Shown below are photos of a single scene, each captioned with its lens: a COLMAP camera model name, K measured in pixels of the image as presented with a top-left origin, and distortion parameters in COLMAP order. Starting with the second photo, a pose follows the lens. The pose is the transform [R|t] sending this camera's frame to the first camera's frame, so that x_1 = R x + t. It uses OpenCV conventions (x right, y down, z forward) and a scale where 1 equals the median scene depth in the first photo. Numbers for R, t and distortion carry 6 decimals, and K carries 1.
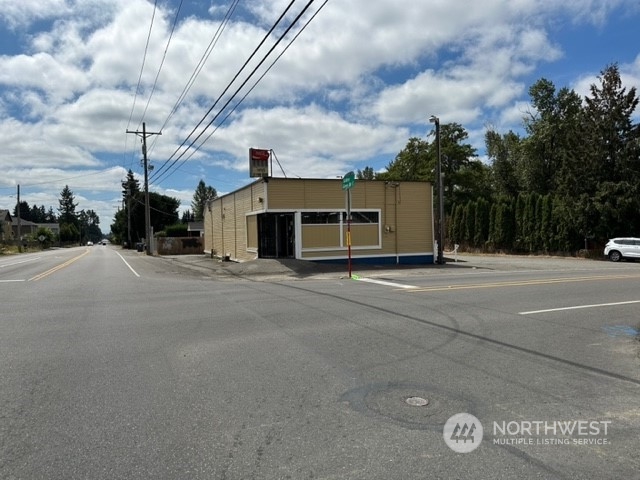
lens RADIAL K [[445.3, 0, 323.8], [0, 445.3, 243.3], [0, 0, 1]] dist [0.071425, -0.062881]
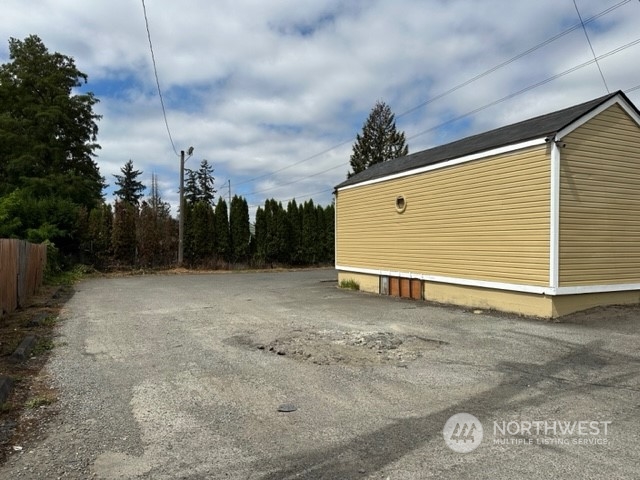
lens RADIAL K [[443.4, 0, 327.6], [0, 443.4, 240.6], [0, 0, 1]] dist [0.145060, -0.195193]
pose [[-0.015361, 0.025532, 0.999556, -0.831608], [0.025214, 0.999366, -0.025140, -0.009036], [-0.999564, 0.024817, -0.015995, 1.843637]]
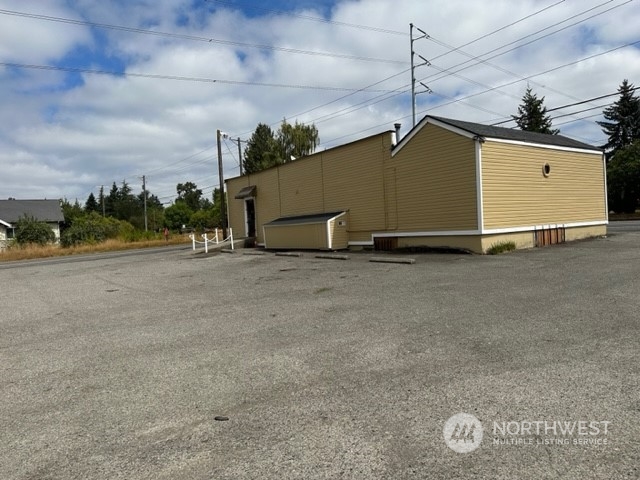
lens RADIAL K [[445.3, 0, 323.8], [0, 445.3, 243.3], [0, 0, 1]] dist [0.071425, -0.062881]
pose [[-0.984265, 0.081281, -0.156896, 0.228674], [0.072165, 0.995404, 0.062961, -0.022431], [0.161292, 0.050648, -0.985606, 2.406750]]
